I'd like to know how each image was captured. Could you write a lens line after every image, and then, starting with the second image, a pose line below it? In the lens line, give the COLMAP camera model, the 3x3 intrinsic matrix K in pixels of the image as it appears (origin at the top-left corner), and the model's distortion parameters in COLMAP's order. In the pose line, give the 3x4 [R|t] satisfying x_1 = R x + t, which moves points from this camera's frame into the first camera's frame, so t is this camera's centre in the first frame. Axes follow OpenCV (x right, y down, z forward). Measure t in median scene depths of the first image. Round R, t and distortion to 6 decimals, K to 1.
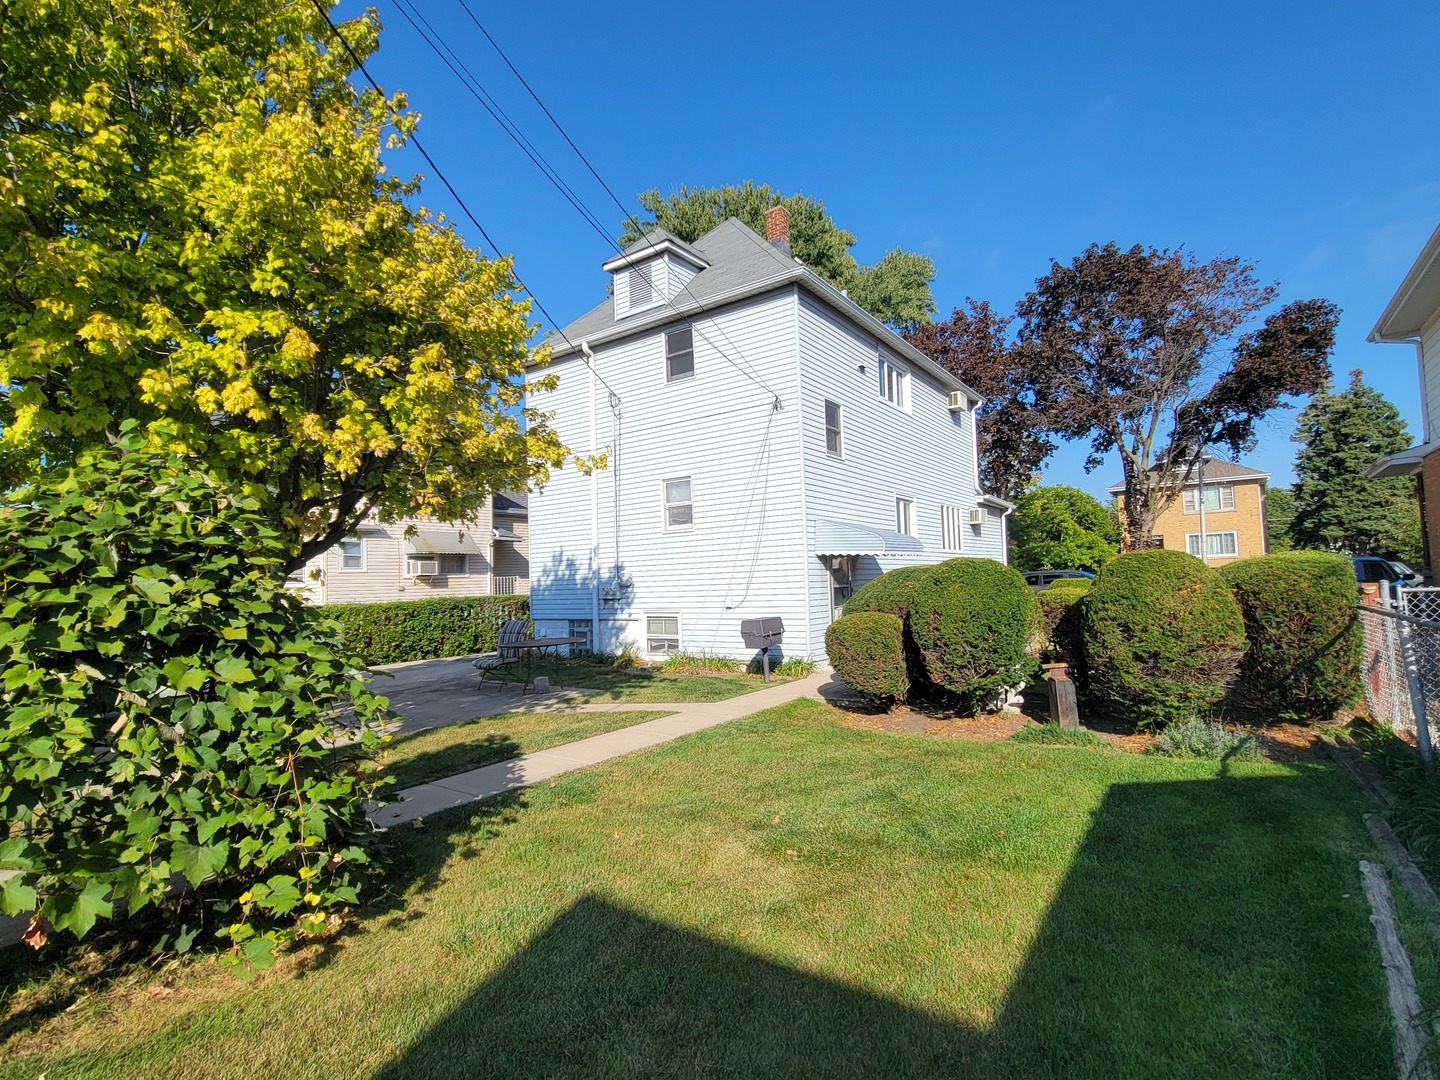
lens RADIAL K [[683.8, 0, 714.9], [0, 683.8, 539.7], [0, 0, 1]] dist [0.000835, 0.000138]
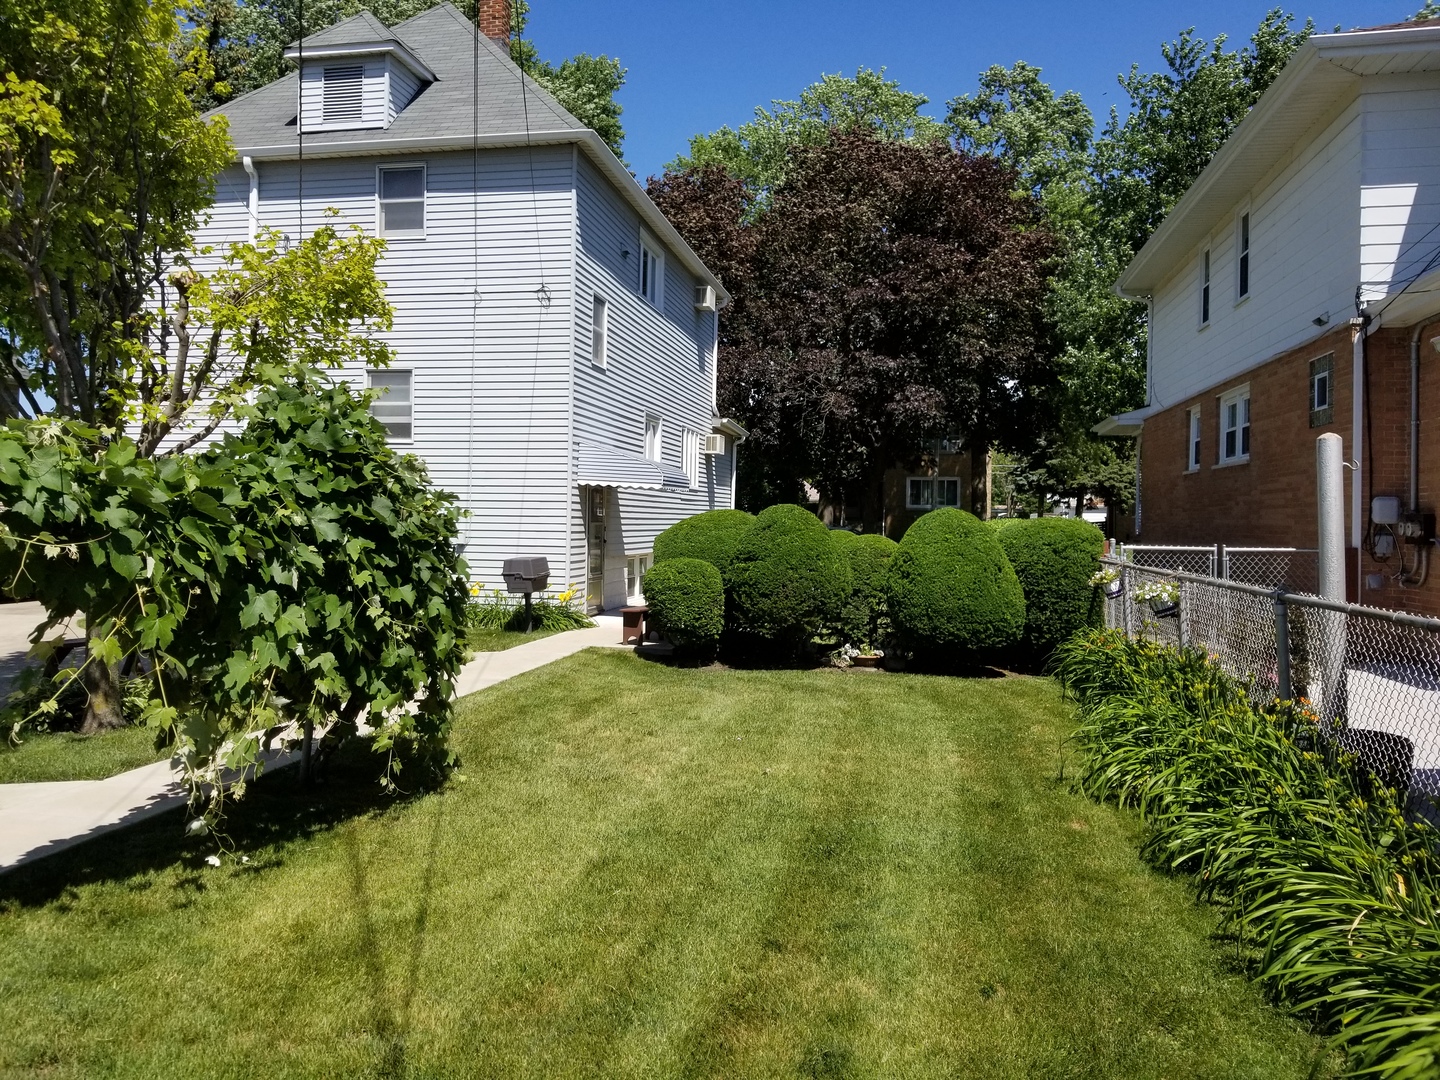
lens RADIAL K [[1087.8, 0, 720.0], [0, 1087.8, 537.6], [0, 0, 1]] dist [0.000316, -0.000050]
pose [[0.895061, 0.032098, 0.444787, -0.380219], [-0.066665, 0.995829, 0.062289, -0.010884], [-0.440932, -0.085404, 0.893468, -0.344784]]
